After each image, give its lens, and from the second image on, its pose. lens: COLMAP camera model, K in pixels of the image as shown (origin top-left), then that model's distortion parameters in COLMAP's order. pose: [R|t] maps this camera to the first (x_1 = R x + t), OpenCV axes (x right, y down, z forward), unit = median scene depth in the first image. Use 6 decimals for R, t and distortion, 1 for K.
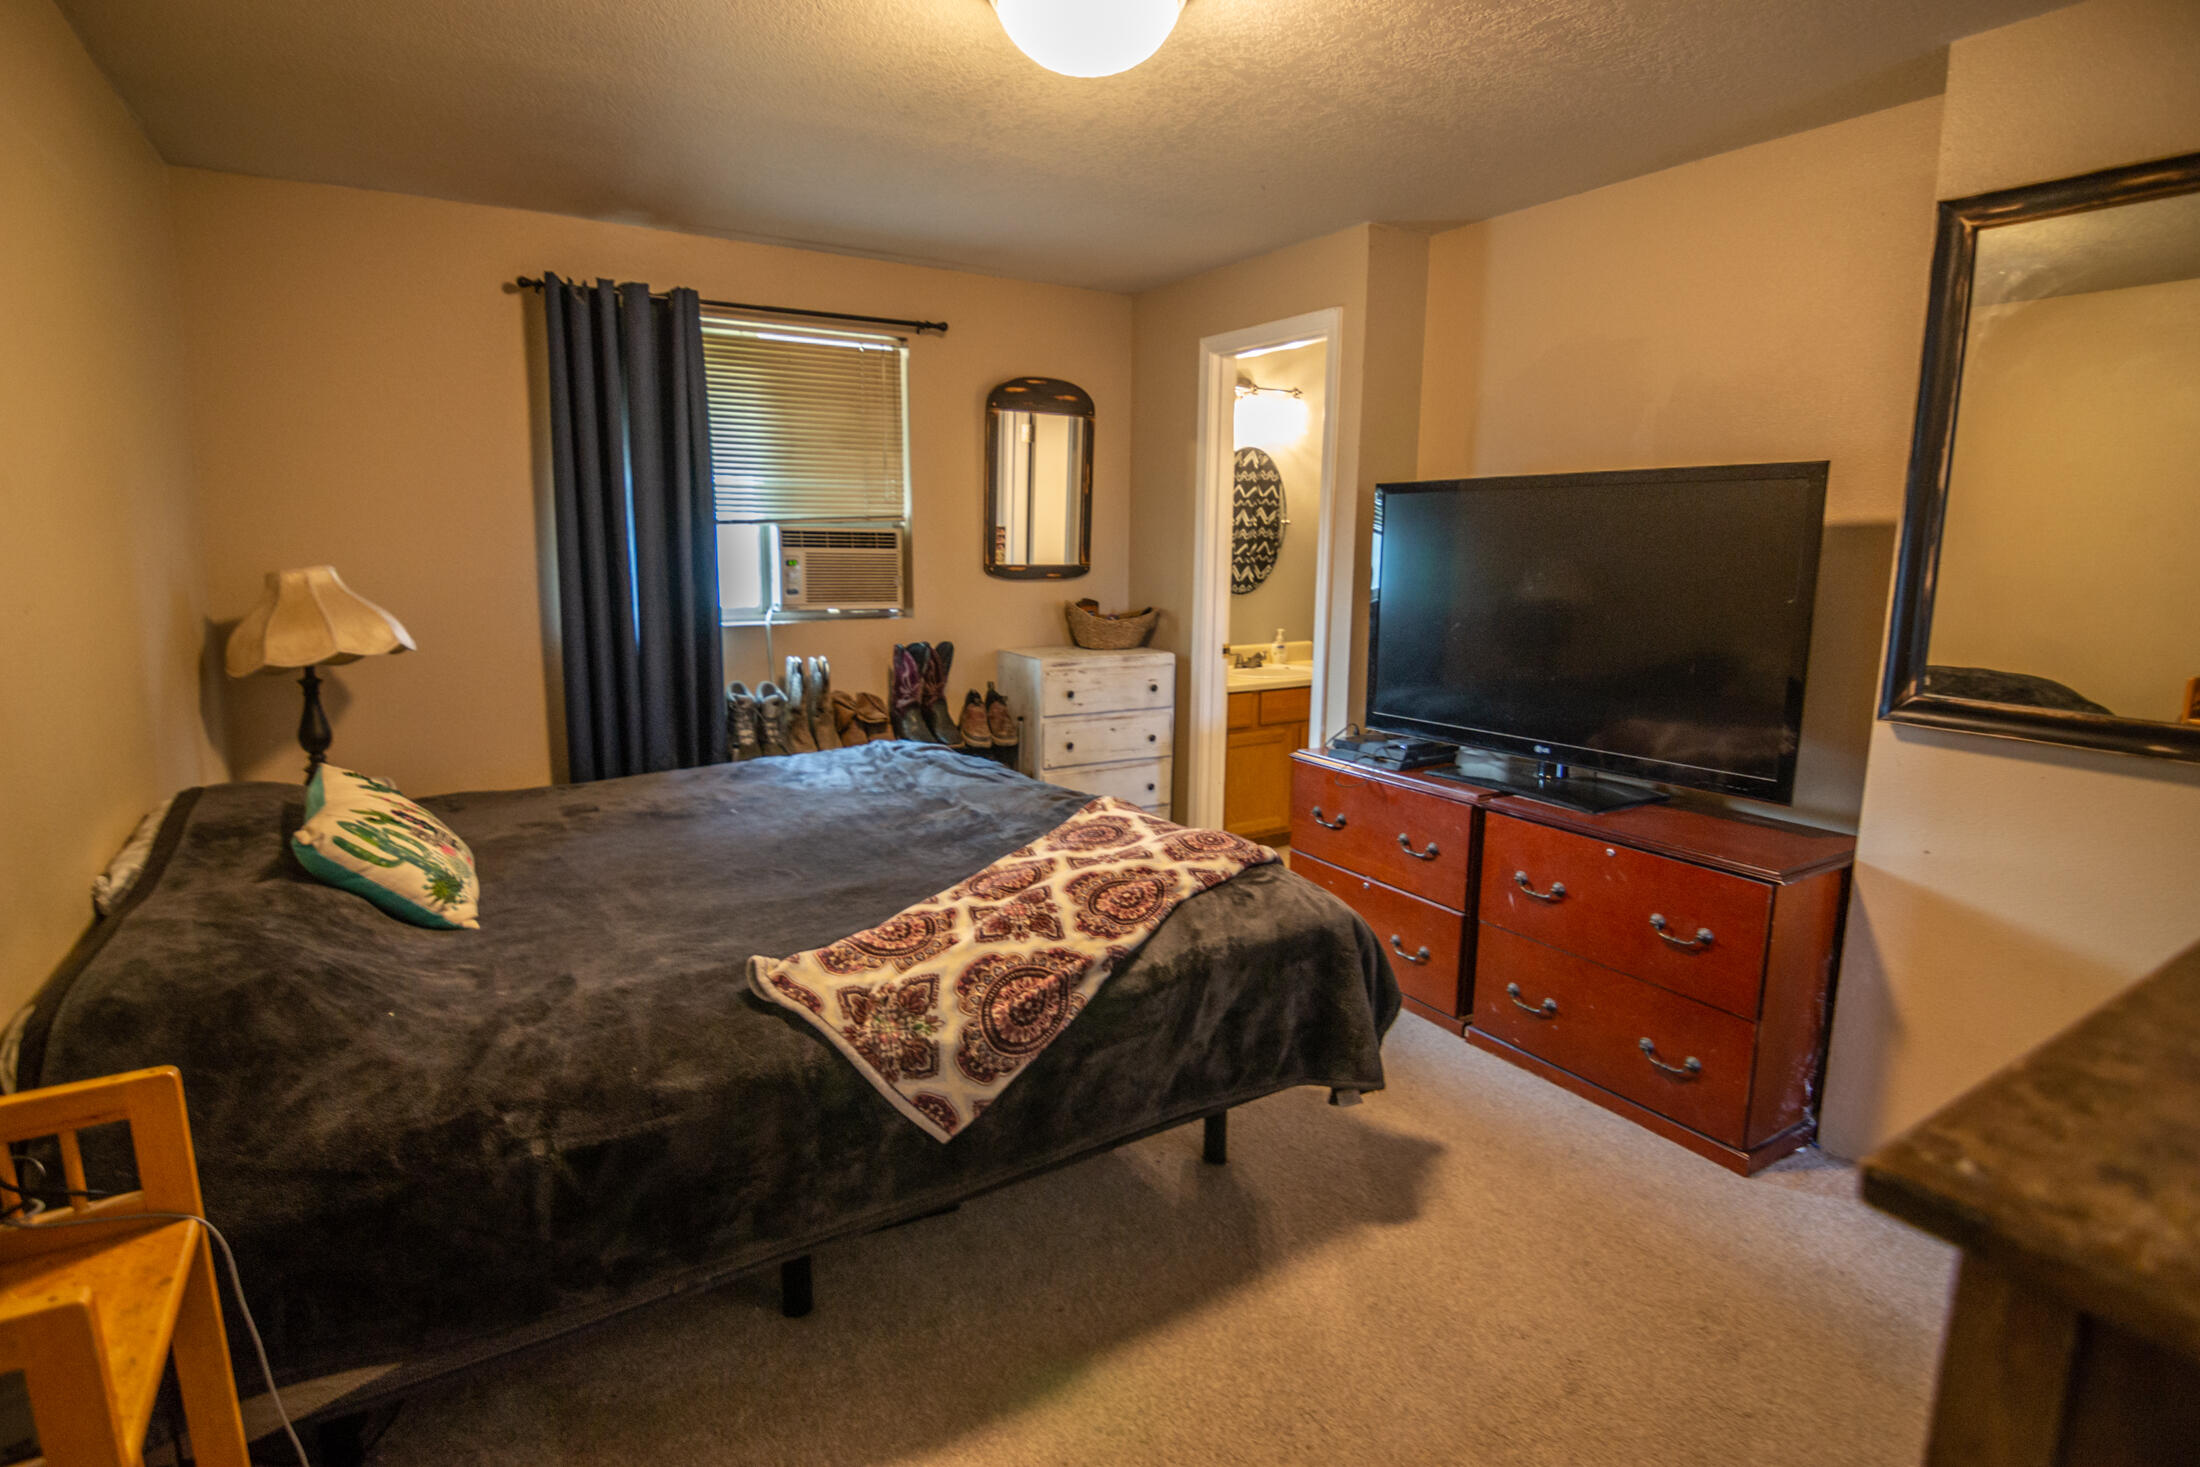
lens RADIAL K [[1078.8, 0, 1110.3], [0, 1078.8, 735.5], [0, 0, 1]] dist [-0.005025, -0.001171]
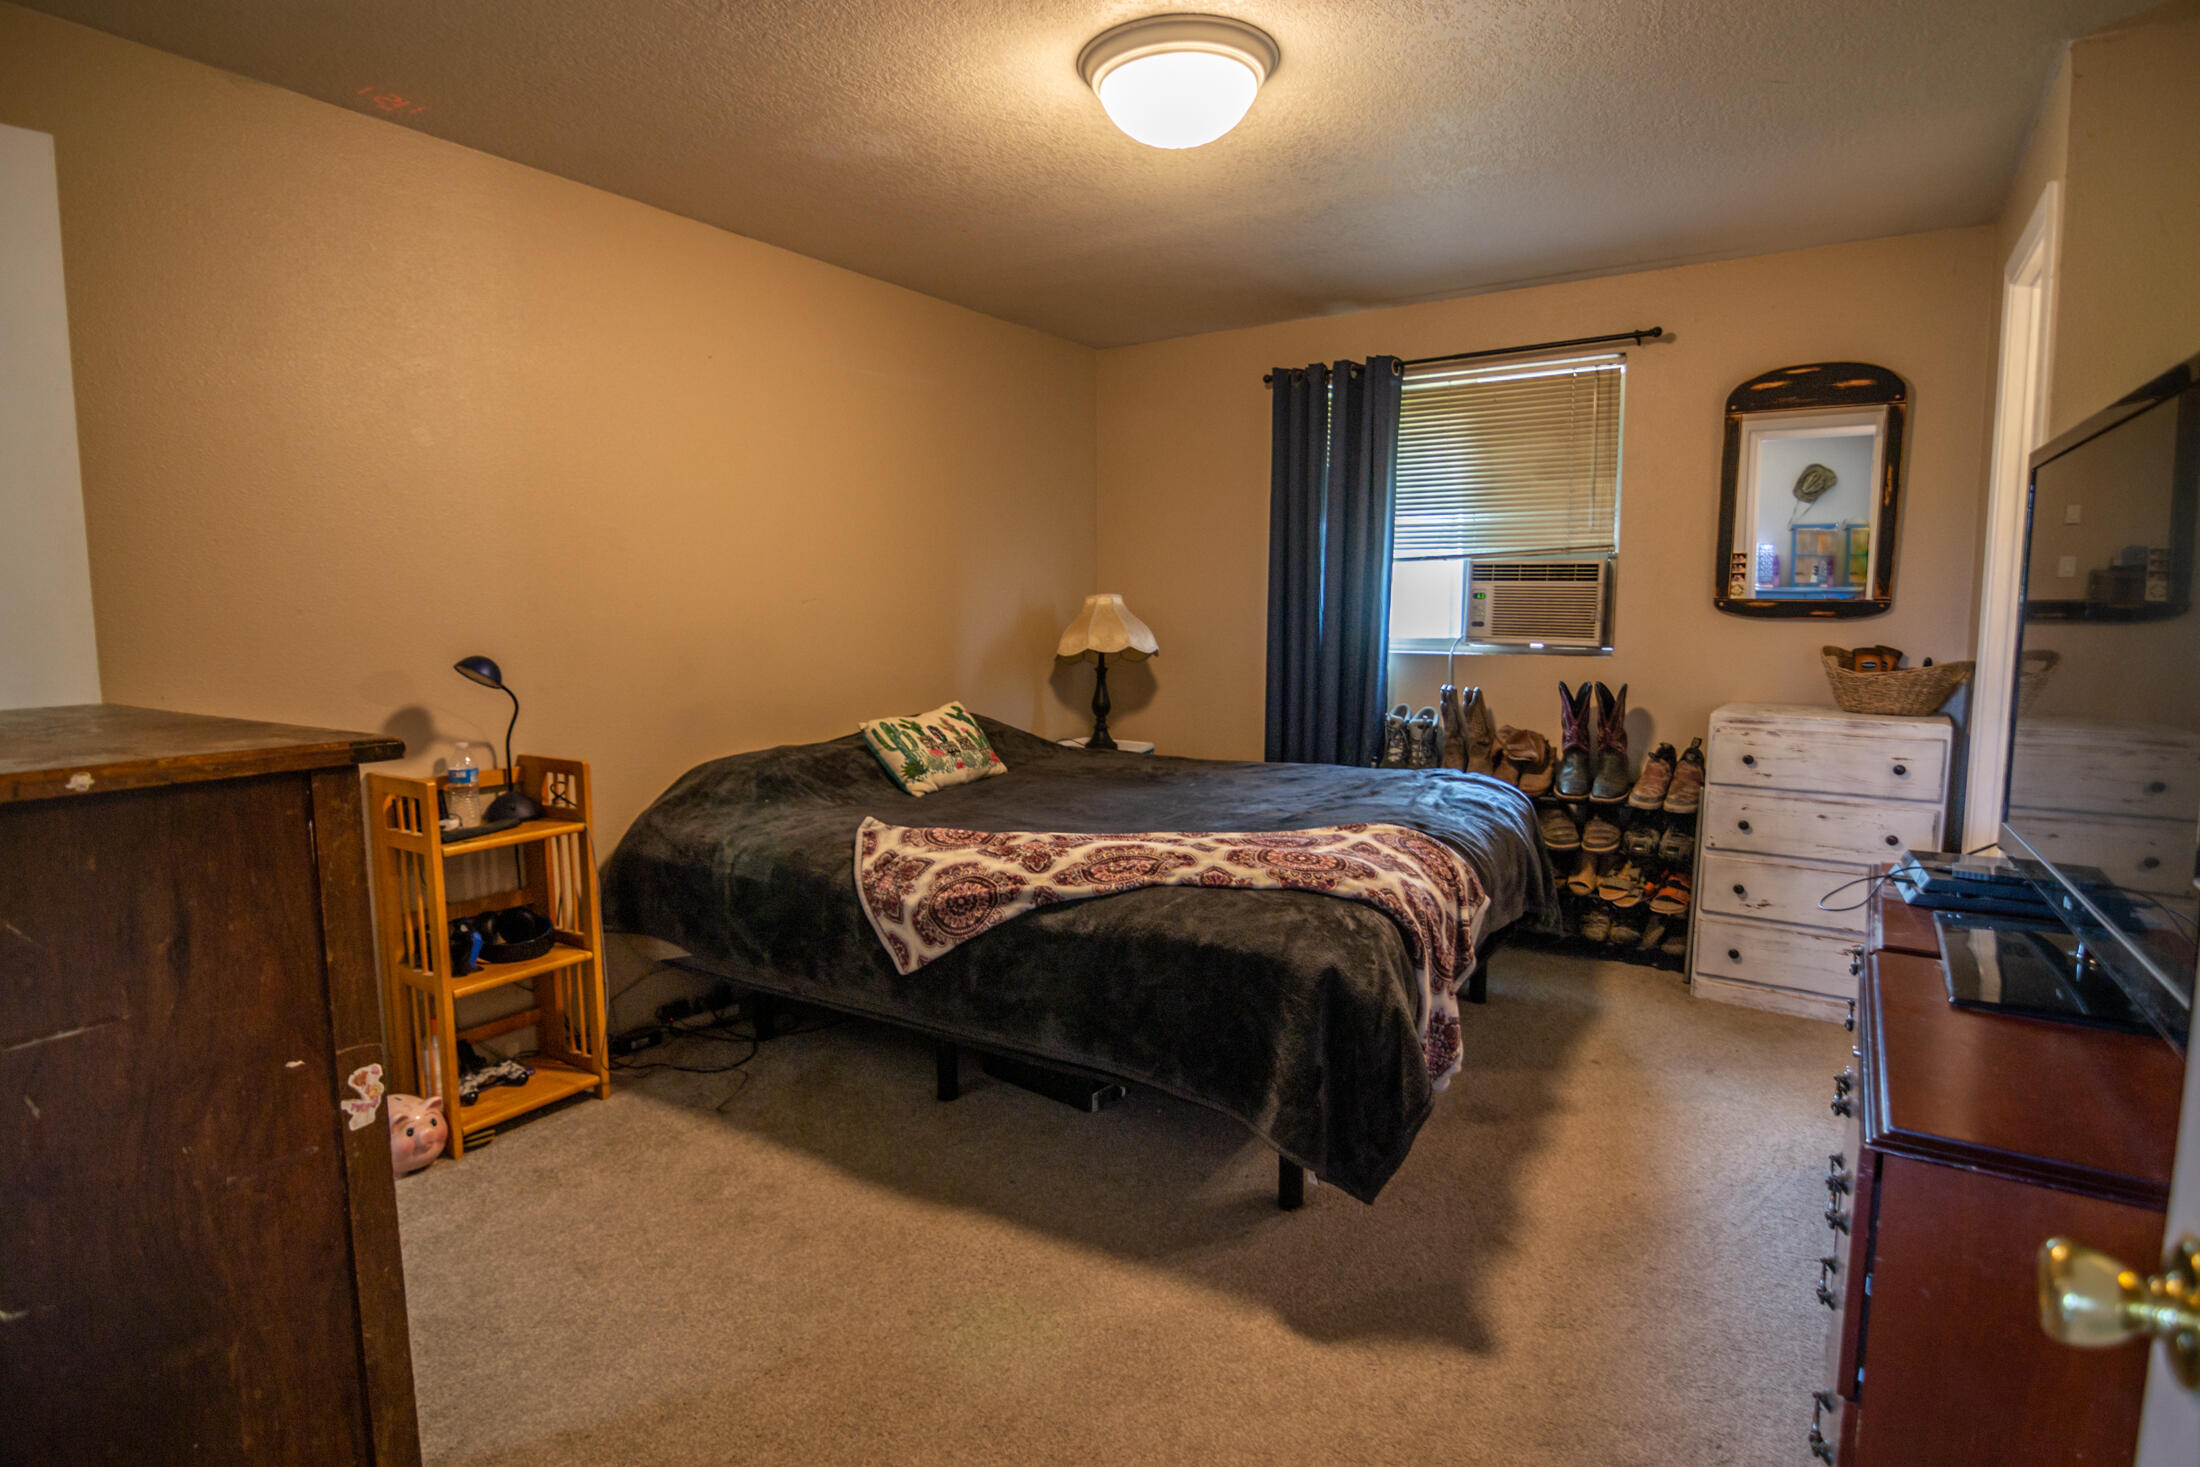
lens RADIAL K [[1136.2, 0, 1096.4], [0, 1136.2, 720.1], [0, 0, 1]] dist [0.001620, -0.000989]
pose [[0.432522, 0.090562, -0.897064, 0.527507], [-0.158898, 0.987026, 0.023031, -0.010813], [0.887511, 0.132580, 0.441301, 0.220243]]
